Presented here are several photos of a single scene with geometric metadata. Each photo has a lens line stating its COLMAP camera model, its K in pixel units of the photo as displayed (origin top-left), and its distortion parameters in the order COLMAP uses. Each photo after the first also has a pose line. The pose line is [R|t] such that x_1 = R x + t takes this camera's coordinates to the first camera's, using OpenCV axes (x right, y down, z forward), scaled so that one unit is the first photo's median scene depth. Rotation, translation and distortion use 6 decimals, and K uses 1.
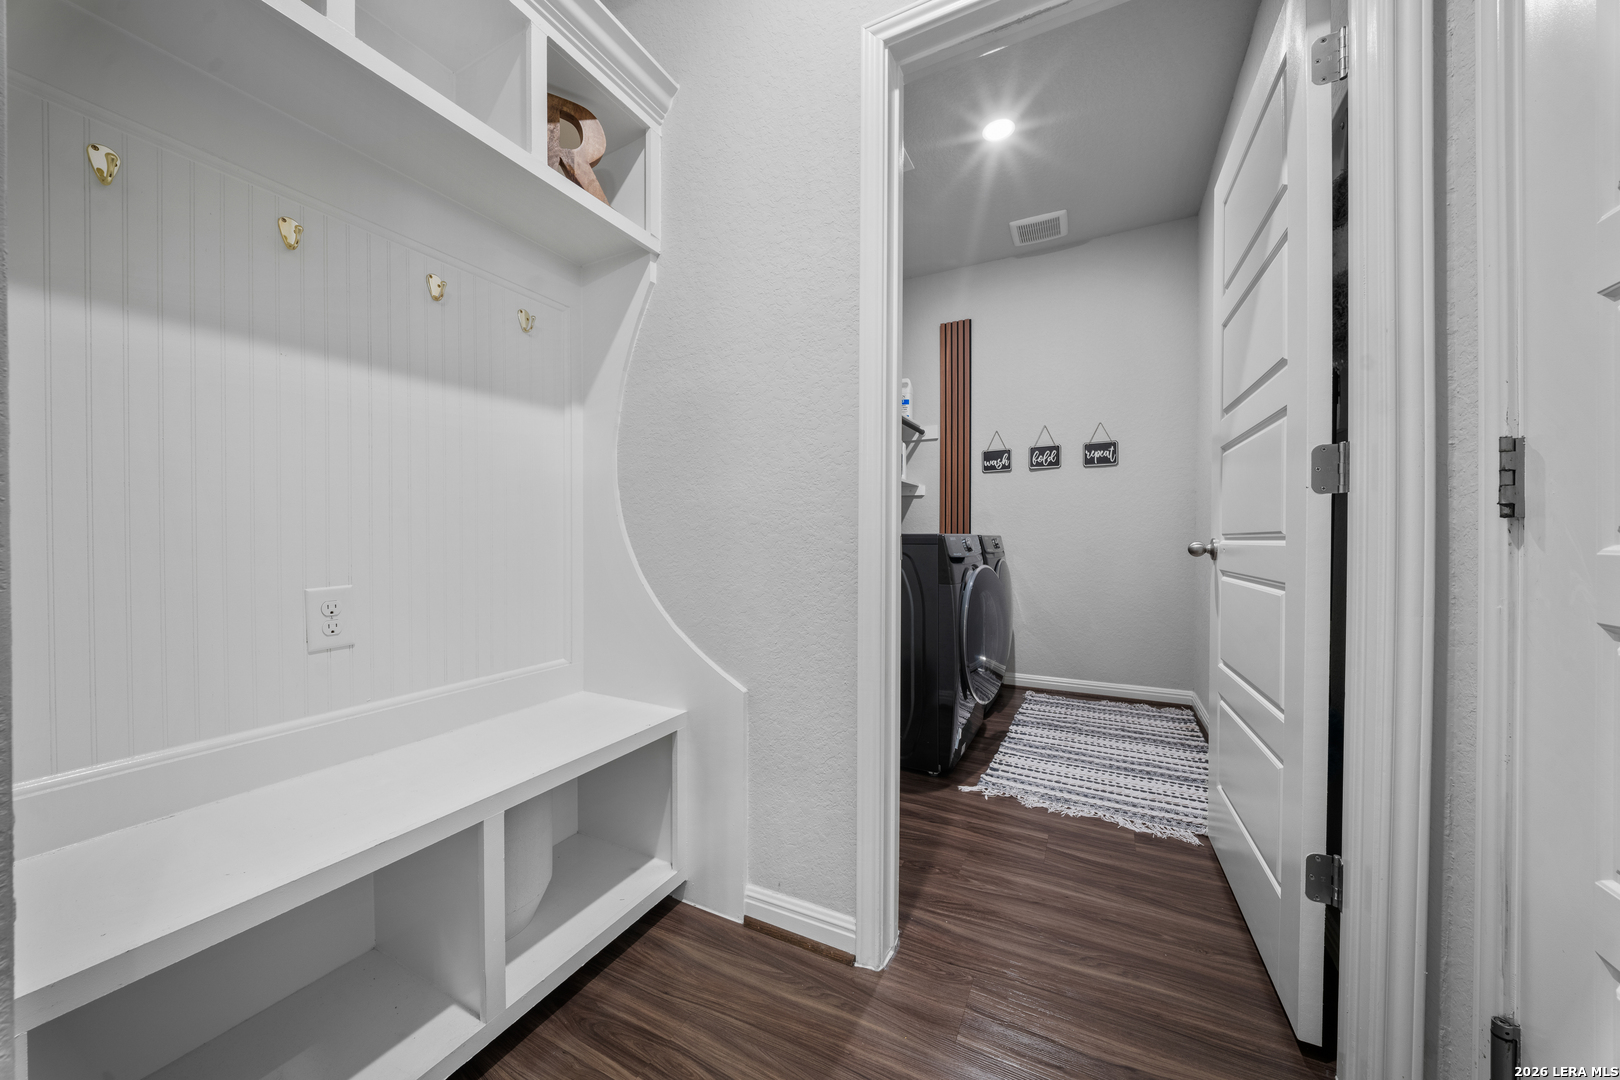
lens RADIAL K [[564.0, 0, 796.9], [0, 564.0, 539.9], [0, 0, 1]] dist [0.001874, -0.003704]
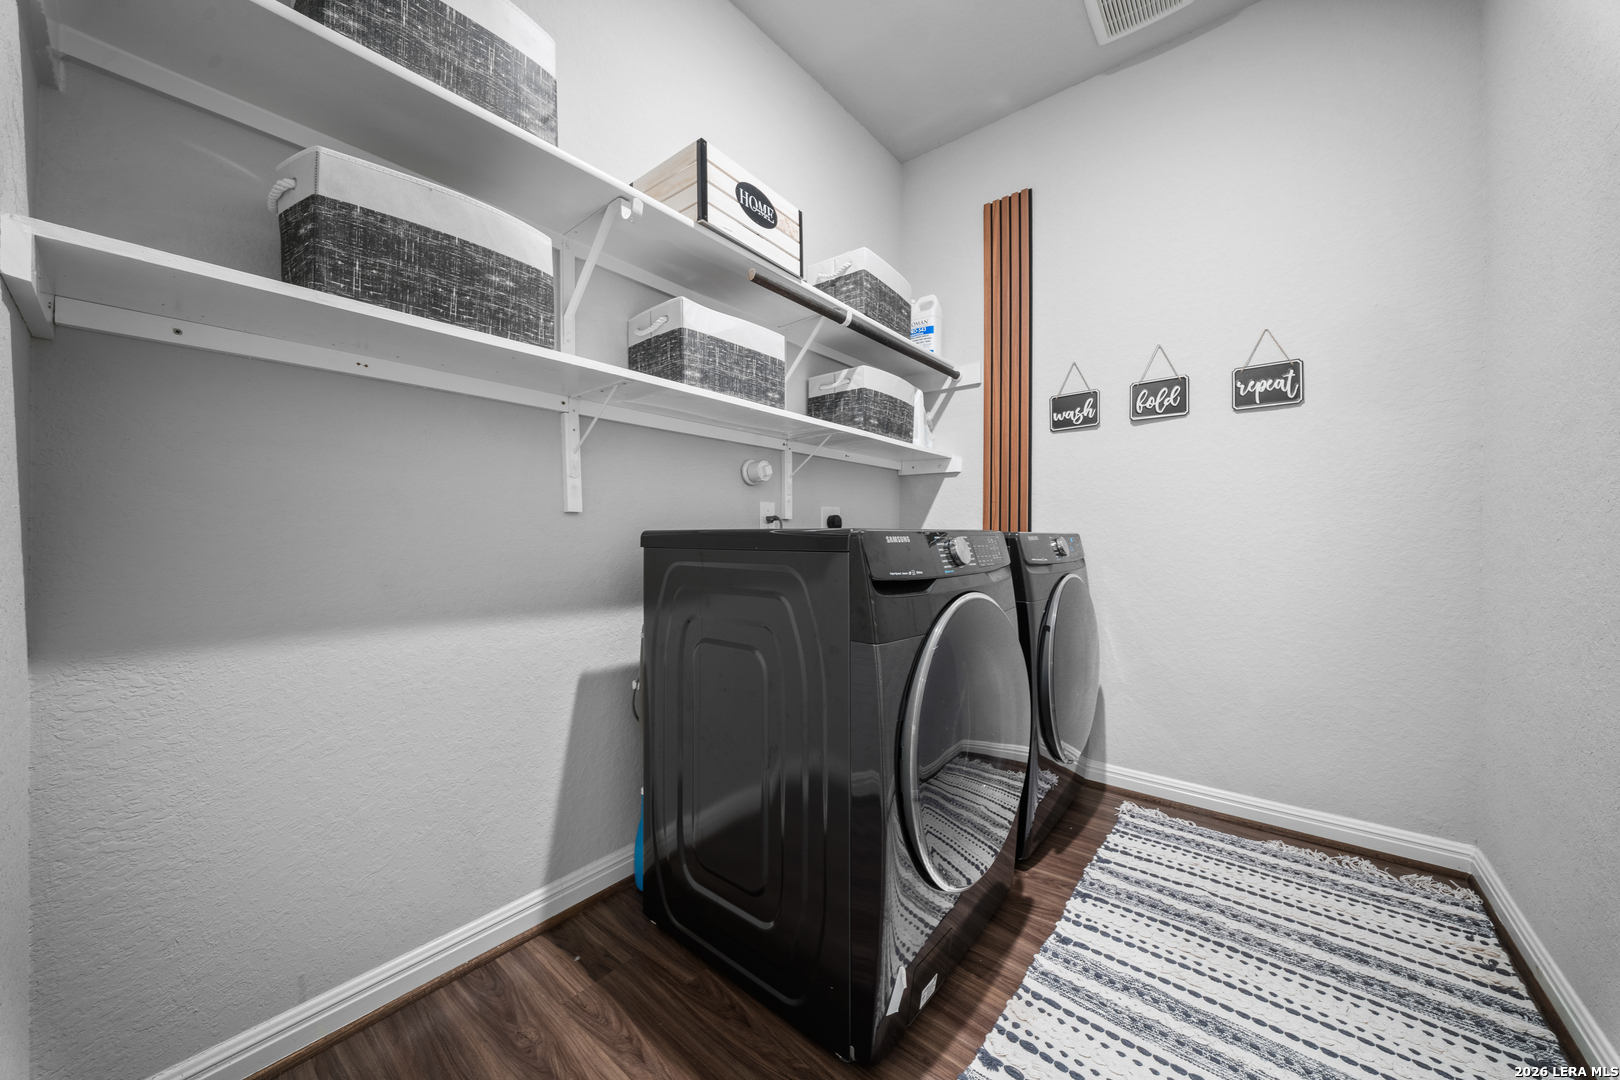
lens RADIAL K [[564.0, 0, 809.8], [0, 564.0, 538.3], [0, 0, 1]] dist [0.001874, -0.003704]
pose [[0.981169, -0.000786, -0.193151, 0.203258], [0.000390, 0.999998, -0.002089, -0.001797], [0.193152, 0.001975, 0.981167, 0.368395]]
